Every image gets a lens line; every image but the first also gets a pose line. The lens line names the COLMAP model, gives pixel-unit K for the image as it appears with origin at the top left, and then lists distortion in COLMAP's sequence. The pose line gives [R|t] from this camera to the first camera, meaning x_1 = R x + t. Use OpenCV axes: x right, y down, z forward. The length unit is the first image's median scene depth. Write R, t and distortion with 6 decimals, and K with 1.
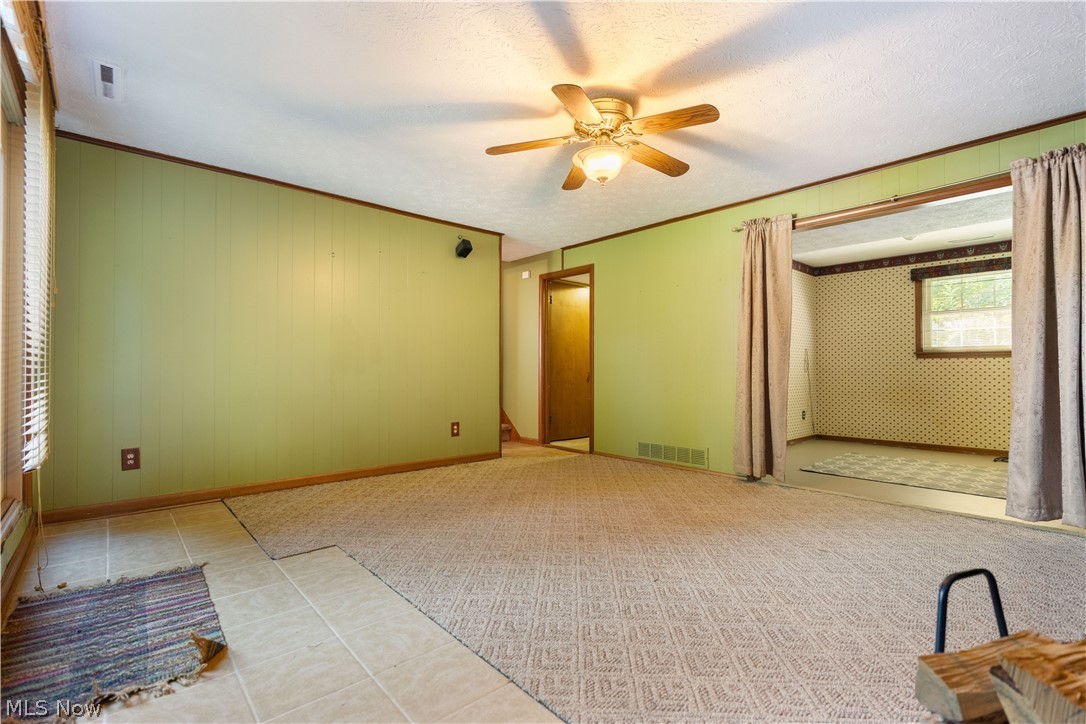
lens RADIAL K [[492.1, 0, 542.9], [0, 492.1, 365.7], [0, 0, 1]] dist [-0.002274, 0.000910]
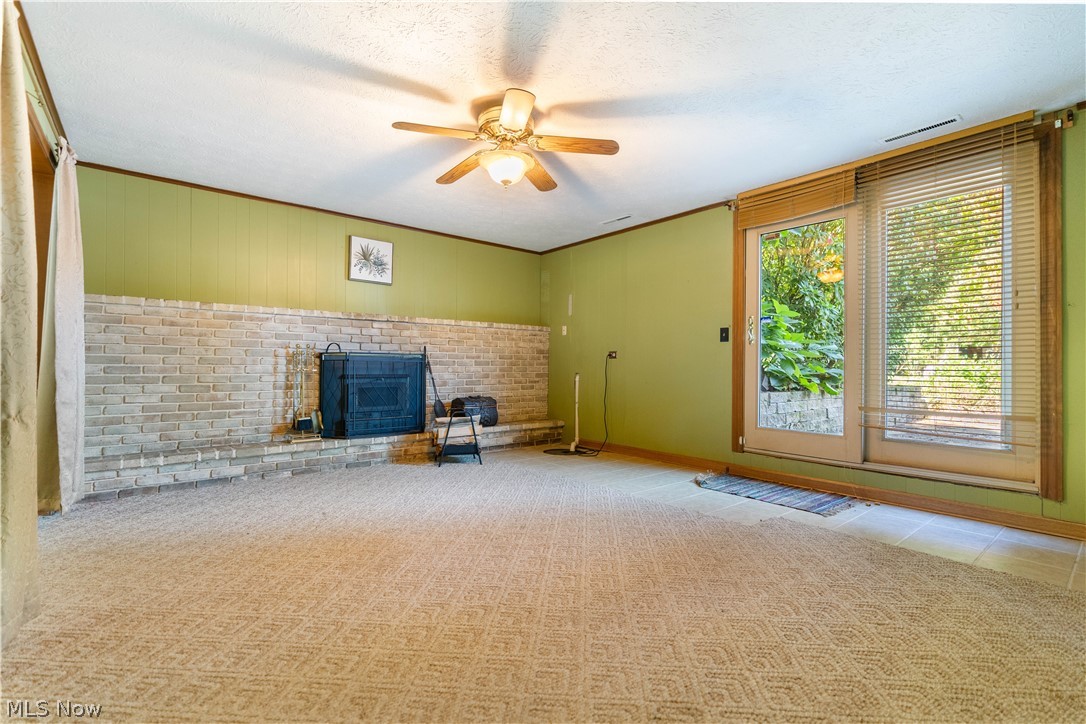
lens RADIAL K [[492.1, 0, 542.6], [0, 492.1, 366.1], [0, 0, 1]] dist [-0.002274, 0.000910]
pose [[-0.999157, -0.008241, 0.040209, -0.001337], [-0.008744, 0.999886, -0.012350, 0.013451], [-0.040103, -0.012691, -0.999115, 1.012175]]
